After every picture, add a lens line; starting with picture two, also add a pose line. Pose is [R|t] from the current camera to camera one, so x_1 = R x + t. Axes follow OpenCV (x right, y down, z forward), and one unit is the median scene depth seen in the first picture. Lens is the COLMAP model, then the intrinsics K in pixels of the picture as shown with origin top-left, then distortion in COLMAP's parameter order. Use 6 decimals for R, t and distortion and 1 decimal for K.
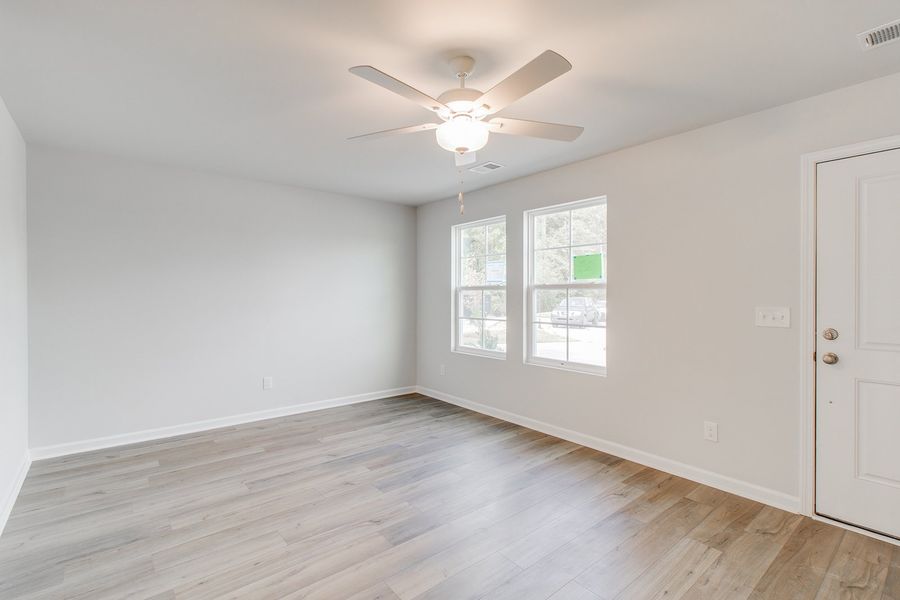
lens RADIAL K [[417.2, 0, 451.3], [0, 417.2, 296.1], [0, 0, 1]] dist [0.003446, 0.000060]
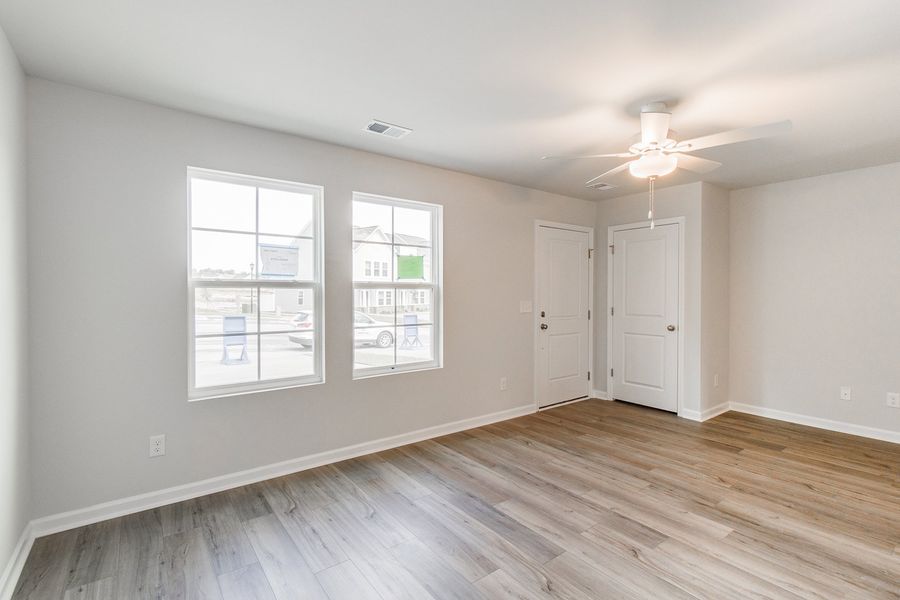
lens RADIAL K [[419.3, 0, 446.6], [0, 419.3, 296.9], [0, 0, 1]] dist [0.011767, -0.000393]
pose [[0.049678, -0.008301, 0.998731, -0.814341], [0.005243, 0.999954, 0.008050, -0.006698], [-0.998752, 0.004837, 0.049719, 1.011011]]
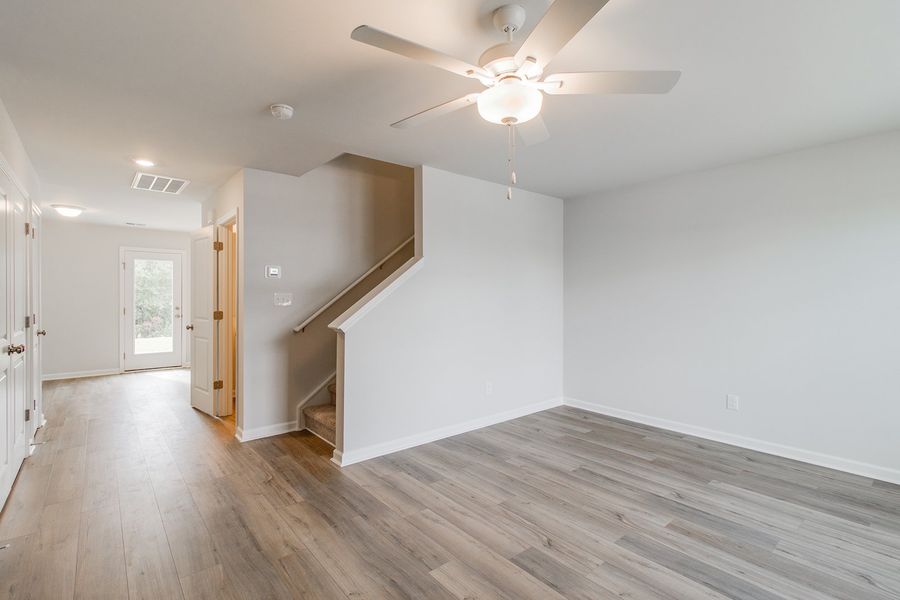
lens RADIAL K [[417.2, 0, 451.3], [0, 417.2, 296.1], [0, 0, 1]] dist [0.003446, 0.000060]
pose [[0.007749, -0.003111, -0.999965, 0.553828], [-0.007701, 0.999965, -0.003171, -0.000629], [0.999940, 0.007726, 0.007725, 0.578116]]
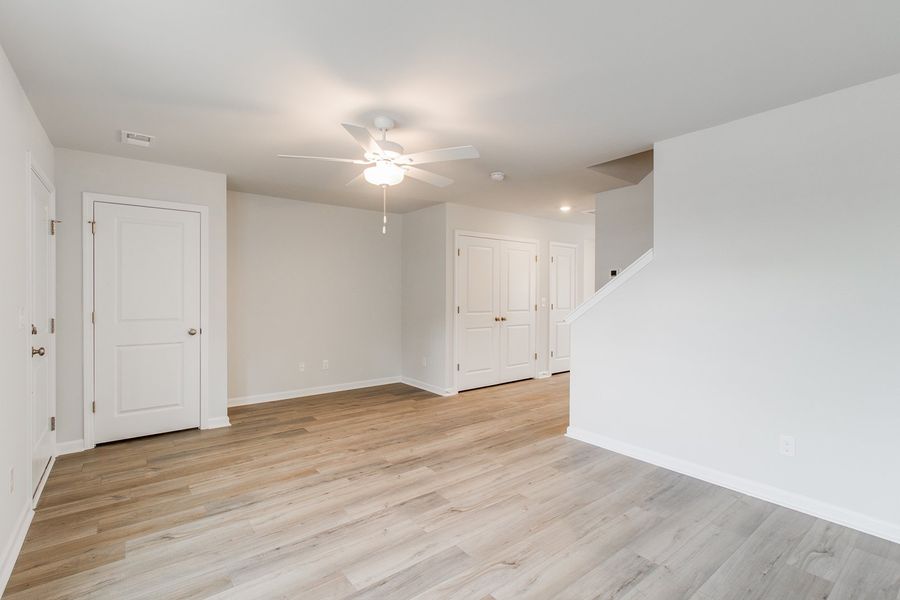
lens RADIAL K [[417.2, 0, 451.3], [0, 417.2, 296.1], [0, 0, 1]] dist [0.003446, 0.000060]
pose [[-0.999707, -0.004237, 0.023831, -0.145169], [-0.003979, 0.999933, 0.010862, -0.007438], [-0.023876, 0.010764, -0.999657, 1.529755]]
